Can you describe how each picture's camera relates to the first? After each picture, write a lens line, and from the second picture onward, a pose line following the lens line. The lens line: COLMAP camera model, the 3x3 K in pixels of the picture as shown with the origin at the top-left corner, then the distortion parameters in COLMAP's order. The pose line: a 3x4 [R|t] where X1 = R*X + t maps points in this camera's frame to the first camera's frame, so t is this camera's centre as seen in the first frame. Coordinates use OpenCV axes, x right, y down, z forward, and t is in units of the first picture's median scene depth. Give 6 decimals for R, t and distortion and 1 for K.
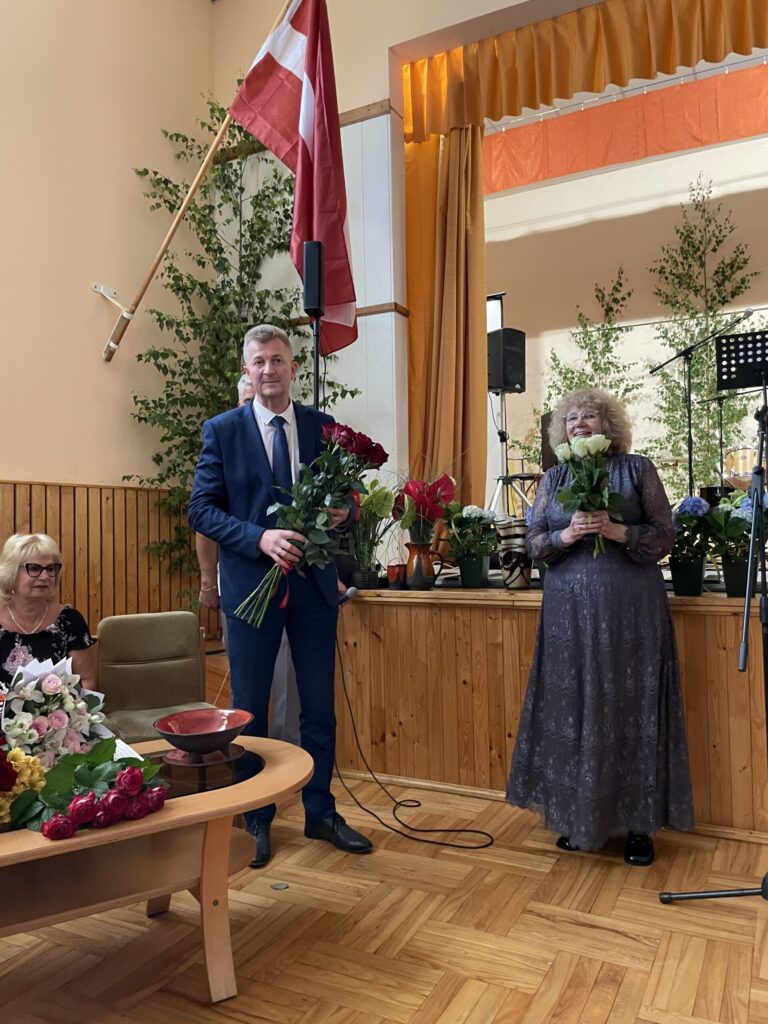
lens RADIAL K [[779.8, 0, 383.5], [0, 779.8, 510.2], [0, 0, 1]] dist [0.092243, -0.129549]
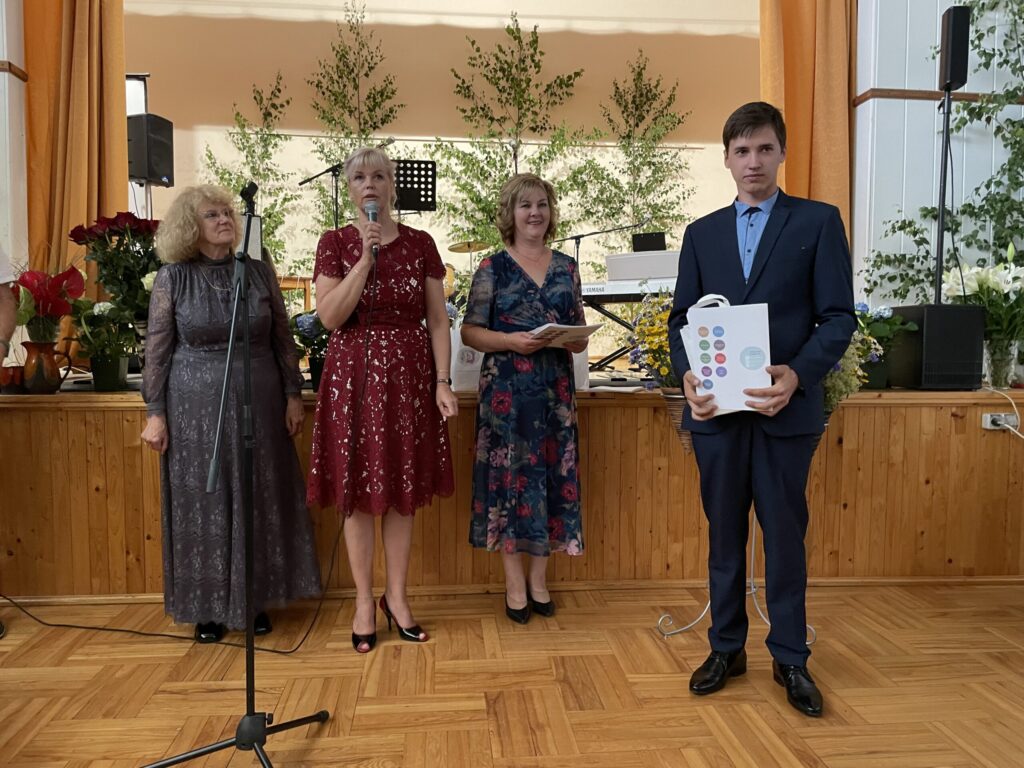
lens RADIAL K [[779.8, 0, 514.1], [0, 779.8, 391.4], [0, 0, 1]] dist [0.092243, -0.129549]
pose [[0.840765, -0.015177, 0.541187, 0.006391], [-0.032177, 0.996439, 0.077932, 0.006581], [-0.540443, -0.082936, 0.837283, -0.037625]]
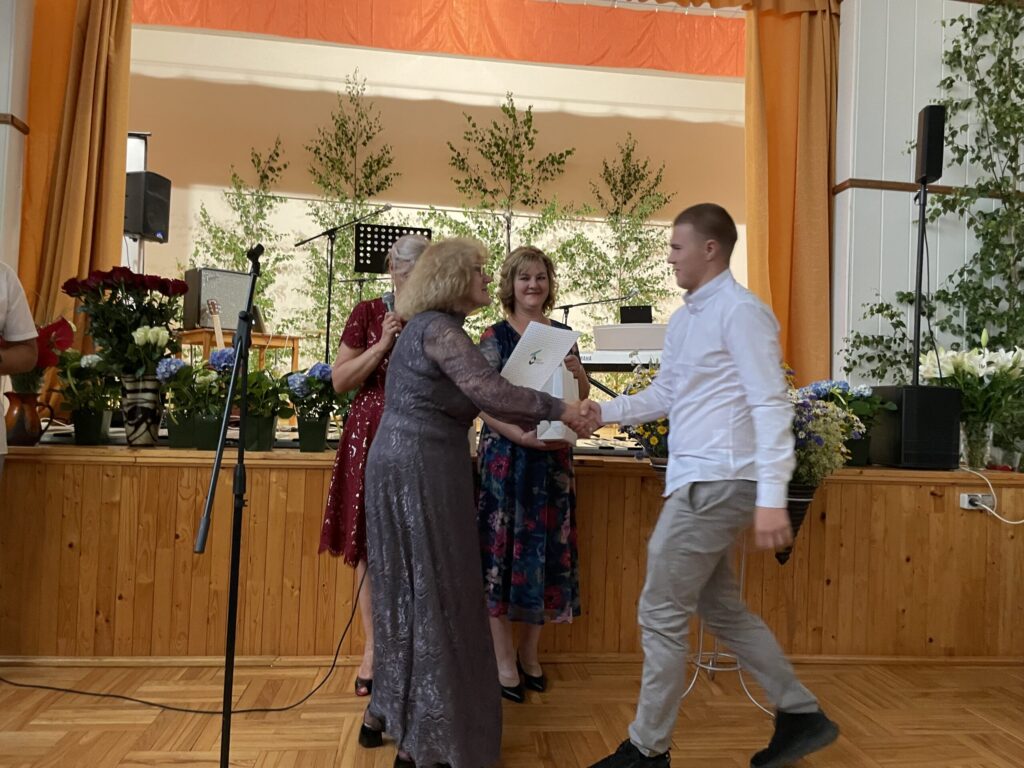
lens RADIAL K [[779.8, 0, 525.4], [0, 779.8, 391.8], [0, 0, 1]] dist [0.092243, -0.129549]
pose [[0.818827, 0.057767, 0.571126, -0.000725], [-0.065550, 0.997825, -0.006947, 0.006633], [-0.570285, -0.031749, 0.820833, -0.036732]]
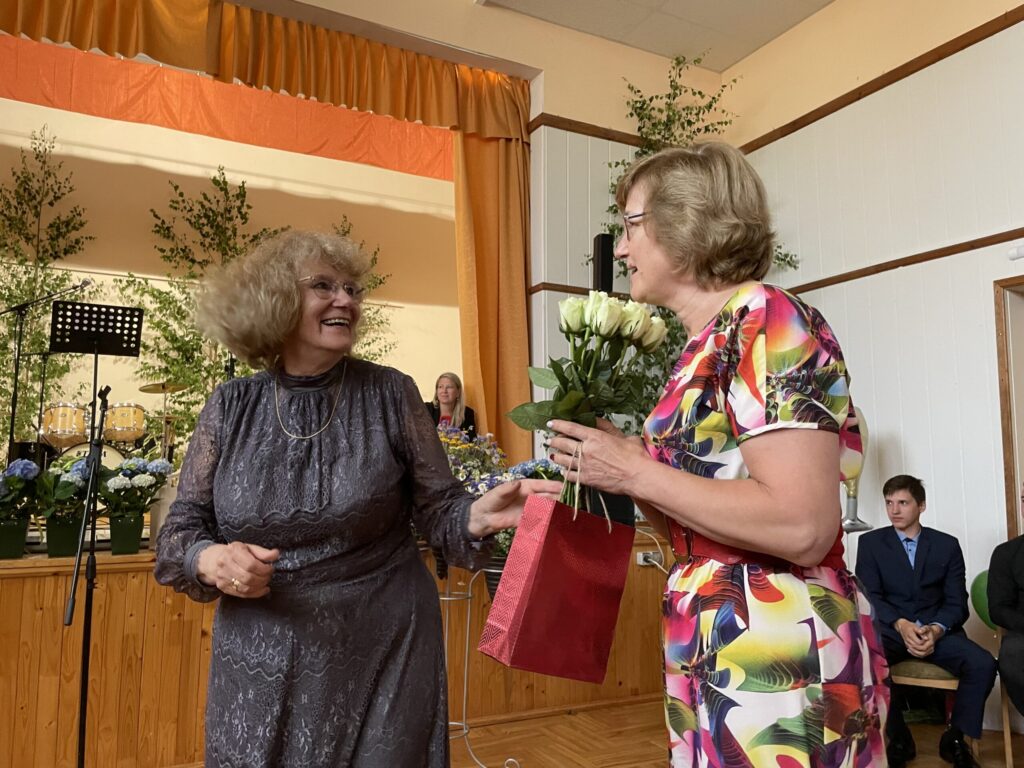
lens RADIAL K [[779.8, 0, 517.2], [0, 779.8, 378.0], [0, 0, 1]] dist [0.092243, -0.129549]
pose [[0.569505, 0.120080, 0.813169, -0.047488], [-0.032893, 0.991809, -0.123422, -0.008723], [-0.821329, 0.043542, 0.568790, -0.059081]]
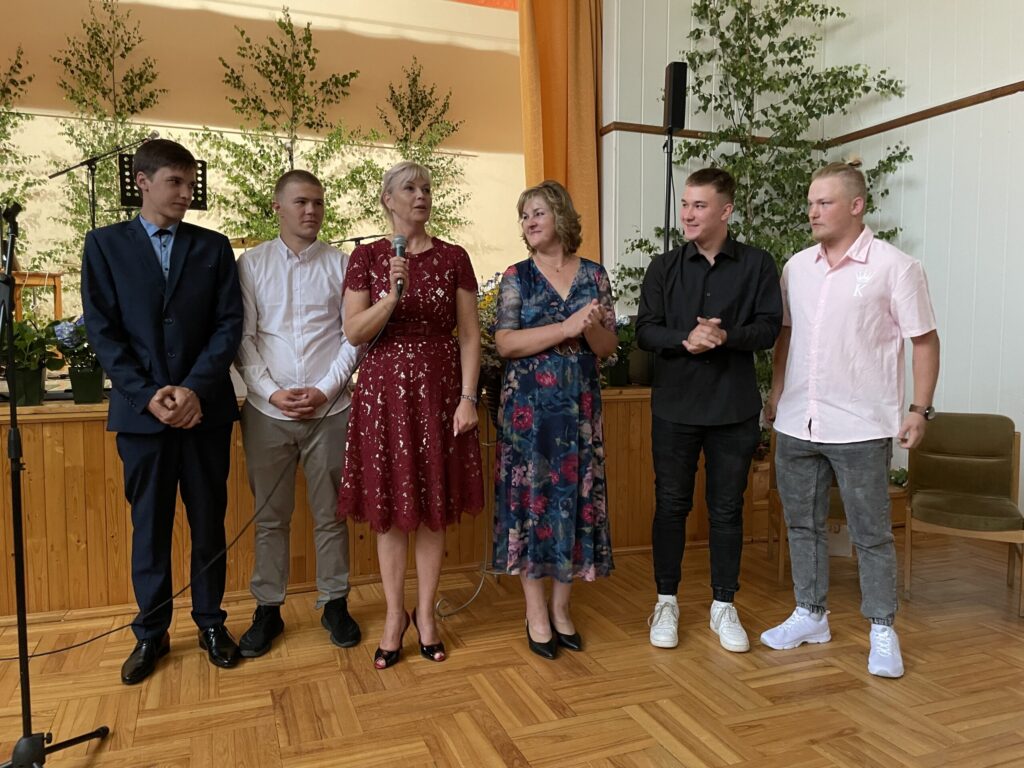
lens RADIAL K [[779.8, 0, 520.5], [0, 779.8, 380.4], [0, 0, 1]] dist [0.092243, -0.129549]
pose [[0.658796, -0.029370, 0.751748, -0.017478], [-0.031975, 0.997242, 0.066982, -0.006950], [-0.751642, -0.068165, 0.656040, -0.074437]]
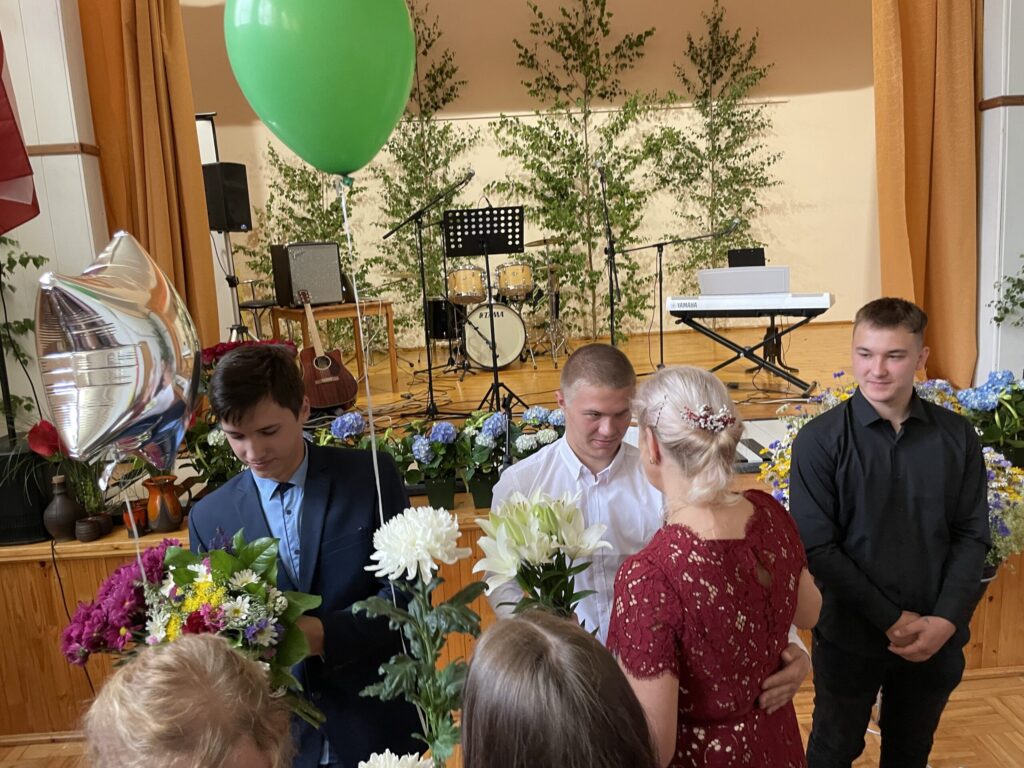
lens RADIAL K [[779.8, 0, 516.9], [0, 779.8, 380.9], [0, 0, 1]] dist [0.092243, -0.129549]
pose [[0.871217, -0.116293, 0.476925, -0.010510], [0.028336, 0.981828, 0.187647, -0.143068], [-0.490080, -0.149967, 0.858680, 0.024505]]
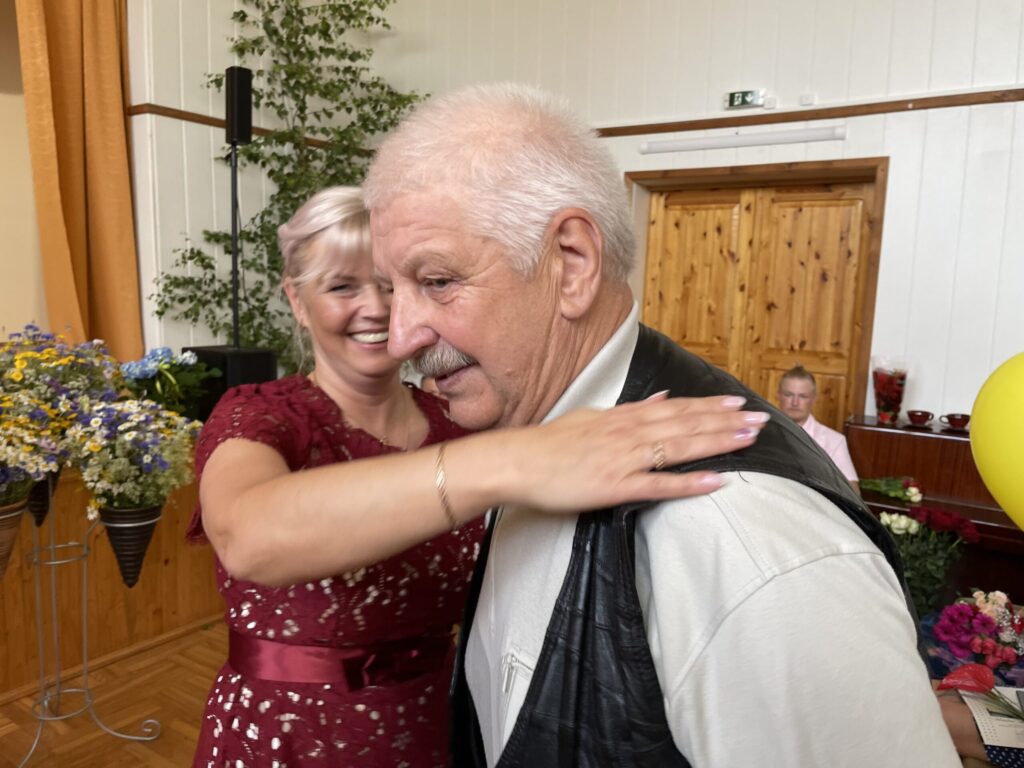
lens RADIAL K [[779.8, 0, 514.7], [0, 779.8, 381.6], [0, 0, 1]] dist [0.092243, -0.129549]
pose [[0.115165, -0.104093, 0.987877, -0.002460], [-0.053546, 0.992398, 0.110812, -0.084894], [-0.991902, -0.065659, 0.108715, 0.007412]]
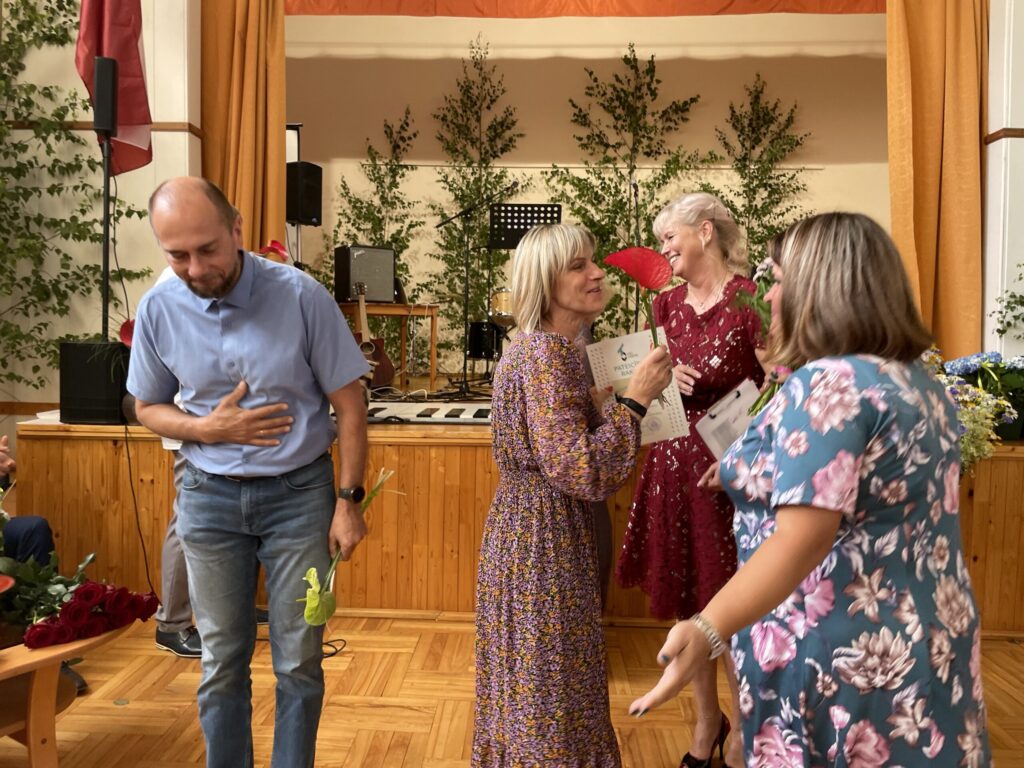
lens RADIAL K [[779.8, 0, 507.1], [0, 779.8, 376.3], [0, 0, 1]] dist [0.092243, -0.129549]
pose [[0.905052, 0.012904, 0.425105, -0.036374], [-0.043691, 0.997072, 0.062751, -0.028500], [-0.423051, -0.075366, 0.902966, -0.059861]]
